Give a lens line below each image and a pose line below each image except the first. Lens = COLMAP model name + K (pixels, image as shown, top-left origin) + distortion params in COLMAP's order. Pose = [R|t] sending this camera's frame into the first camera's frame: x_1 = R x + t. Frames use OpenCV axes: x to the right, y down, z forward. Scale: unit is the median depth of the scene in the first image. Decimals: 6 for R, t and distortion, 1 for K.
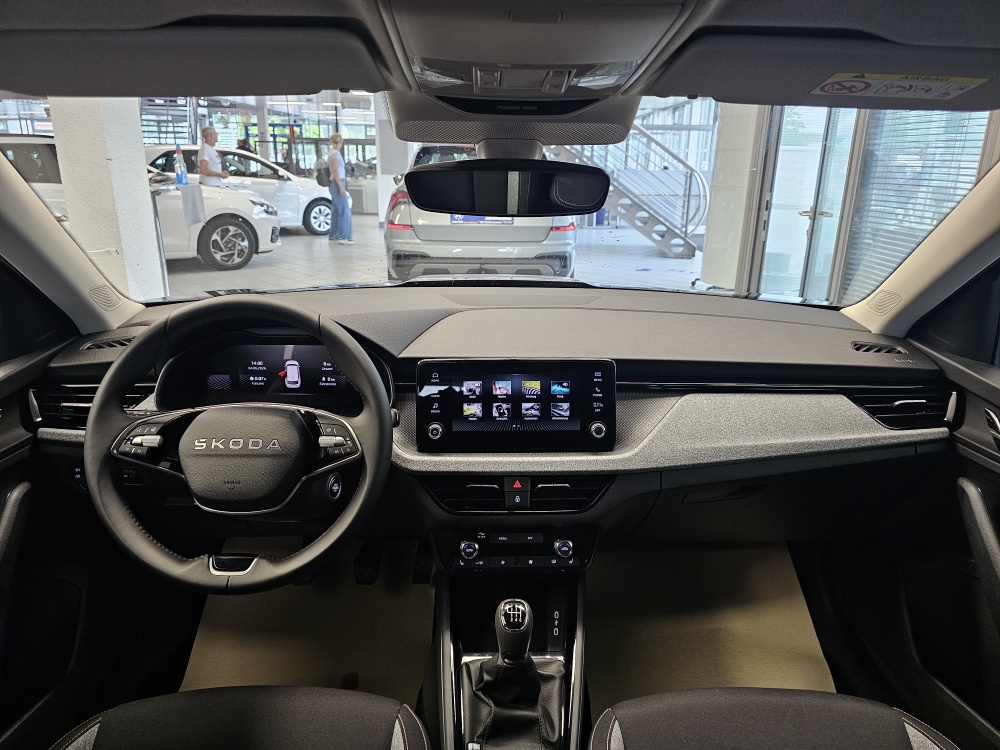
lens RADIAL K [[686.1, 0, 515.7], [0, 686.1, 369.4], [0, 0, 1]] dist [0.035787, -0.049845]
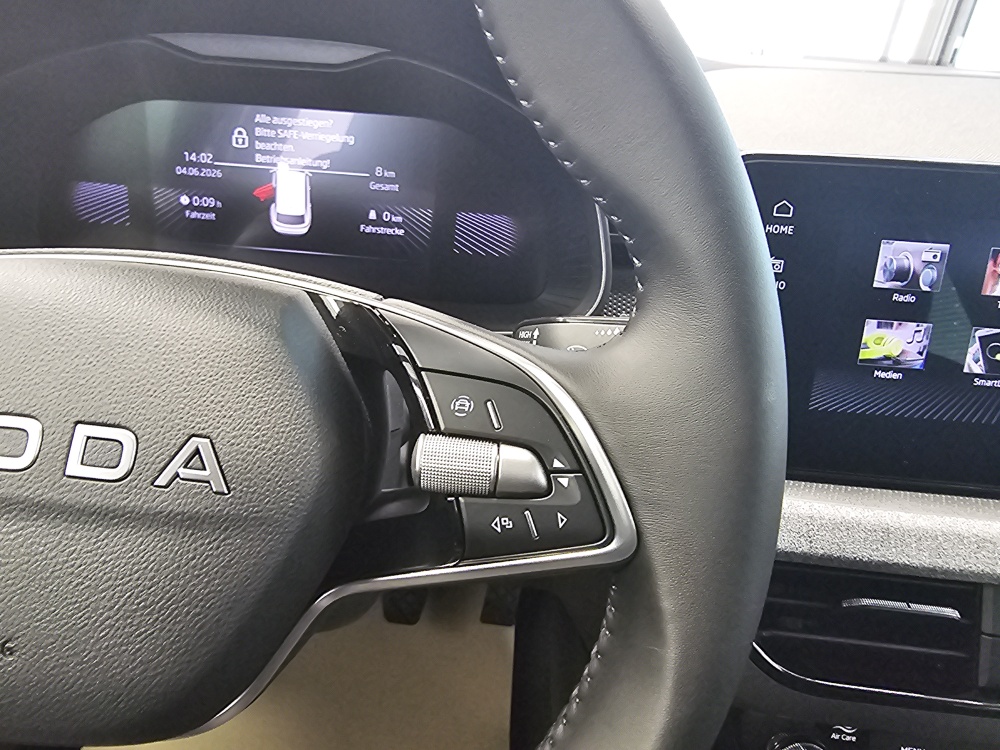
lens RADIAL K [[683.1, 0, 427.1], [0, 683.1, 373.5], [0, 0, 1]] dist [0.008601, -0.001629]
pose [[0.991057, 0.091833, -0.096814, -0.227269], [-0.075833, 0.984580, 0.157643, 0.040900], [0.109798, -0.148891, 0.982739, 0.693147]]
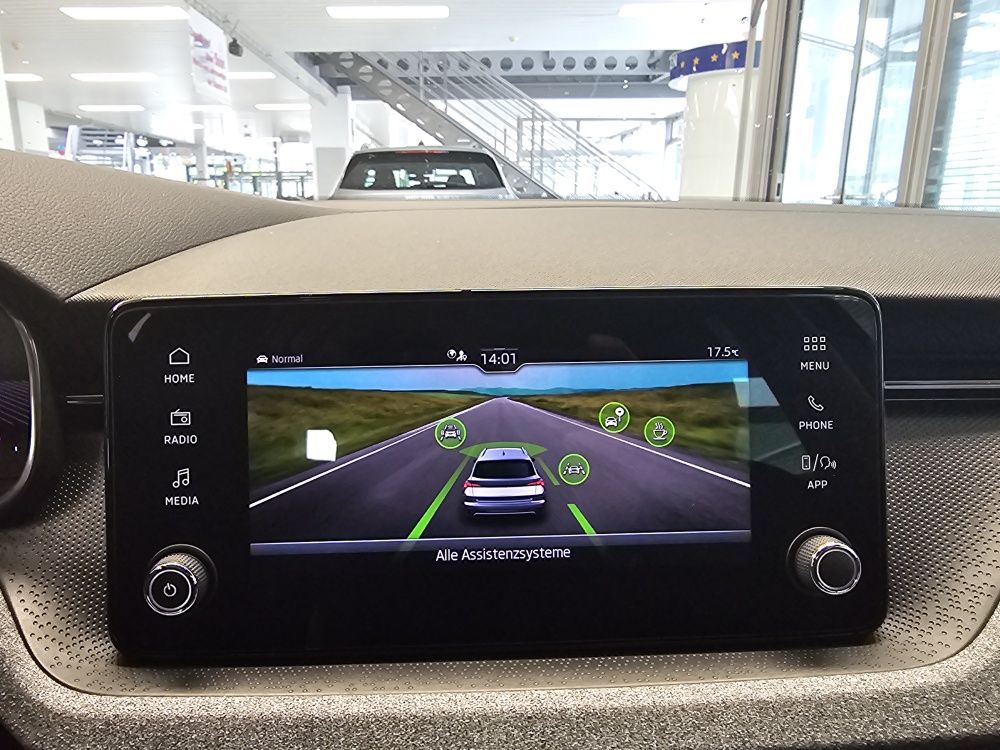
lens RADIAL K [[683.1, 0, 451.6], [0, 683.1, 370.8], [0, 0, 1]] dist [0.008601, -0.001629]
pose [[0.999722, -0.018023, -0.015224, -0.012553], [0.017145, 0.998283, -0.056002, 0.028984], [0.016207, 0.055725, 0.998315, 0.742231]]
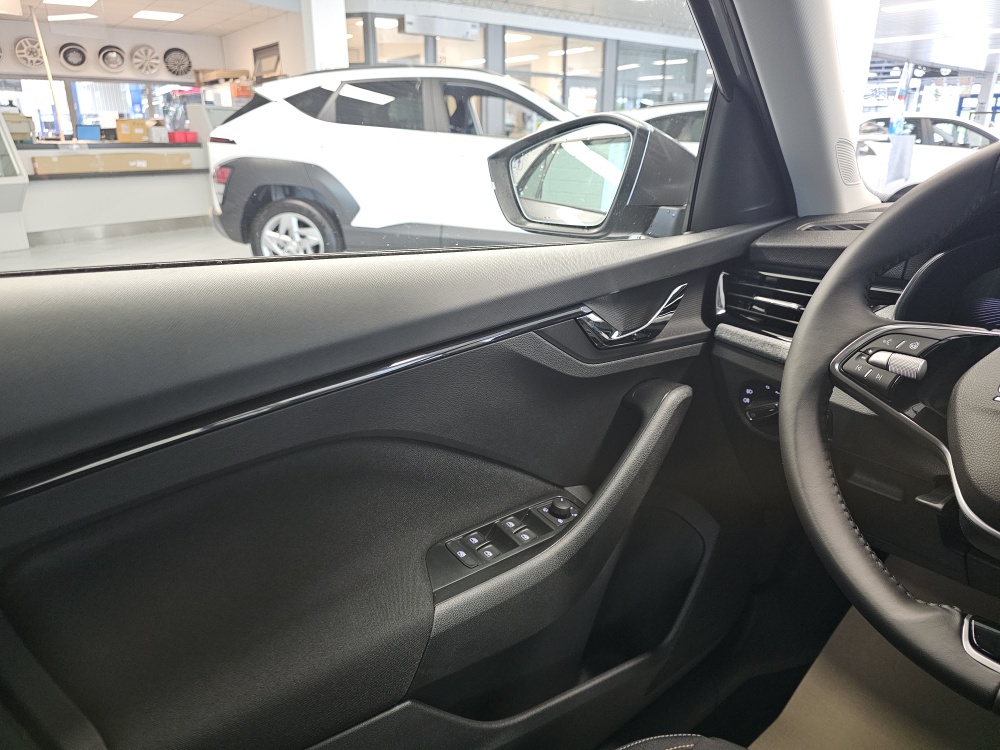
lens RADIAL K [[686.1, 0, 497.2], [0, 686.1, 366.1], [0, 0, 1]] dist [0.035787, -0.049845]
pose [[0.614798, 0.234551, -0.753000, -0.265278], [-0.223297, 0.967455, 0.119038, 0.094357], [0.756414, 0.094958, 0.647164, 0.337644]]
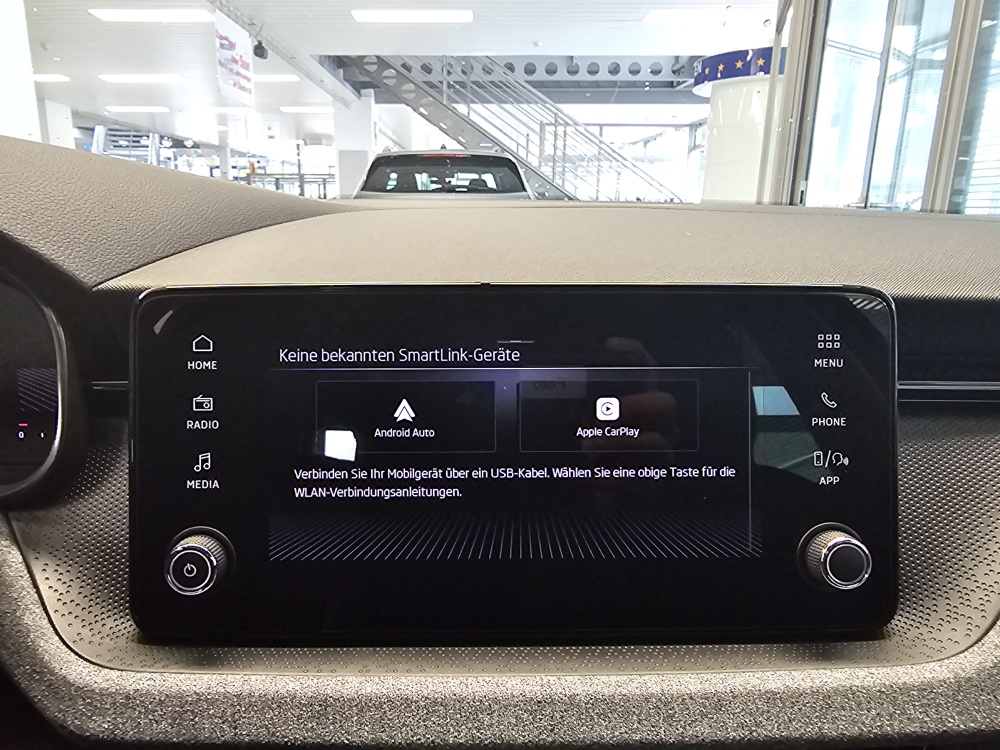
lens RADIAL K [[683.1, 0, 459.2], [0, 683.1, 373.9], [0, 0, 1]] dist [0.008601, -0.001629]
pose [[0.999506, -0.001847, -0.031378, -0.011756], [0.000030, 0.998326, -0.057829, 0.034390], [0.031432, 0.057800, 0.997833, 0.737962]]
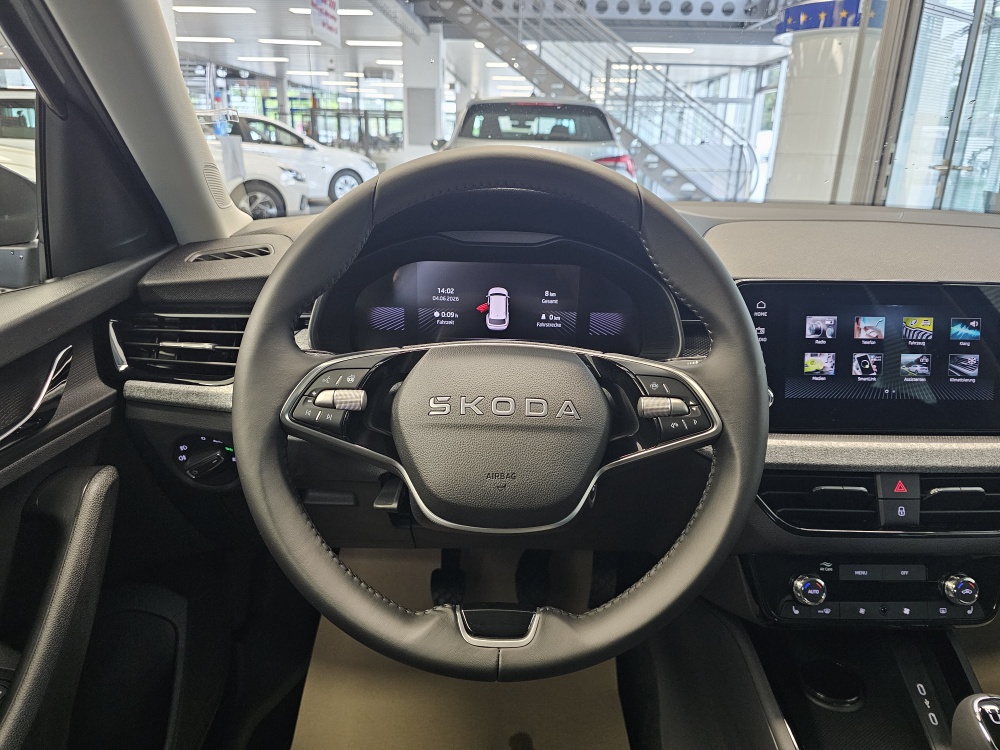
lens RADIAL K [[686.1, 0, 504.2], [0, 686.1, 368.1], [0, 0, 1]] dist [0.035787, -0.049845]
pose [[0.999543, 0.016343, -0.025450, -0.327927], [-0.015801, 0.999648, 0.021327, 0.054276], [0.025789, -0.020915, 0.999449, 0.376707]]
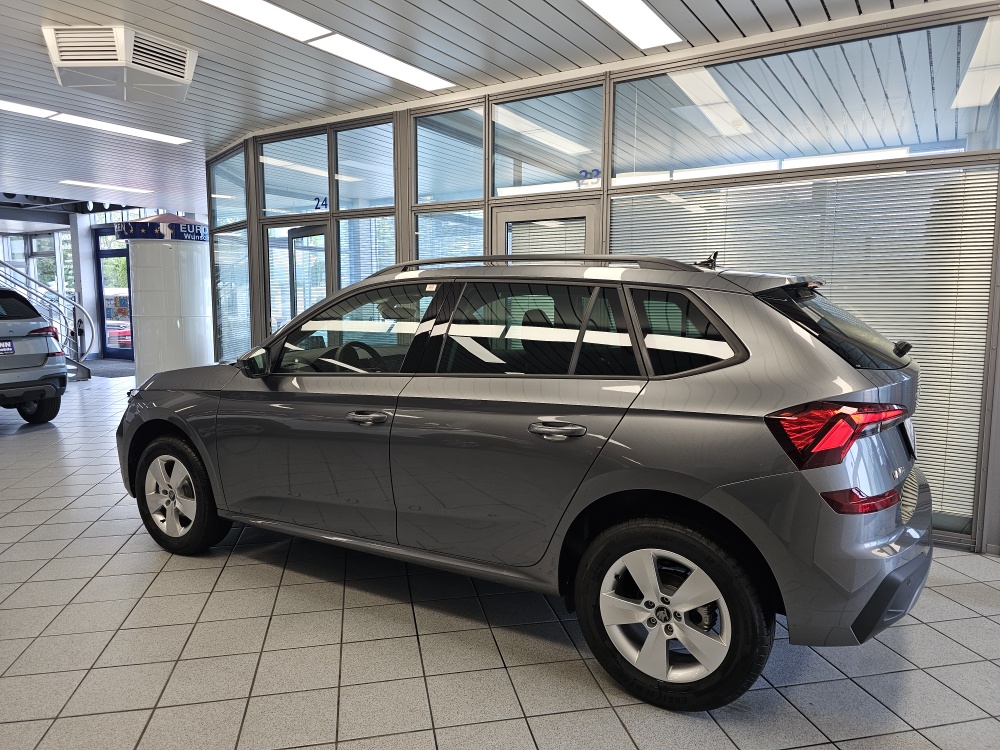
lens RADIAL K [[686.1, 0, 510.3], [0, 686.1, 372.4], [0, 0, 1]] dist [0.035787, -0.049845]
pose [[0.528257, -0.113114, 0.841516, -2.811035], [0.255696, 0.966272, -0.030629, 0.346935], [-0.809669, 0.231353, 0.539363, -1.512151]]
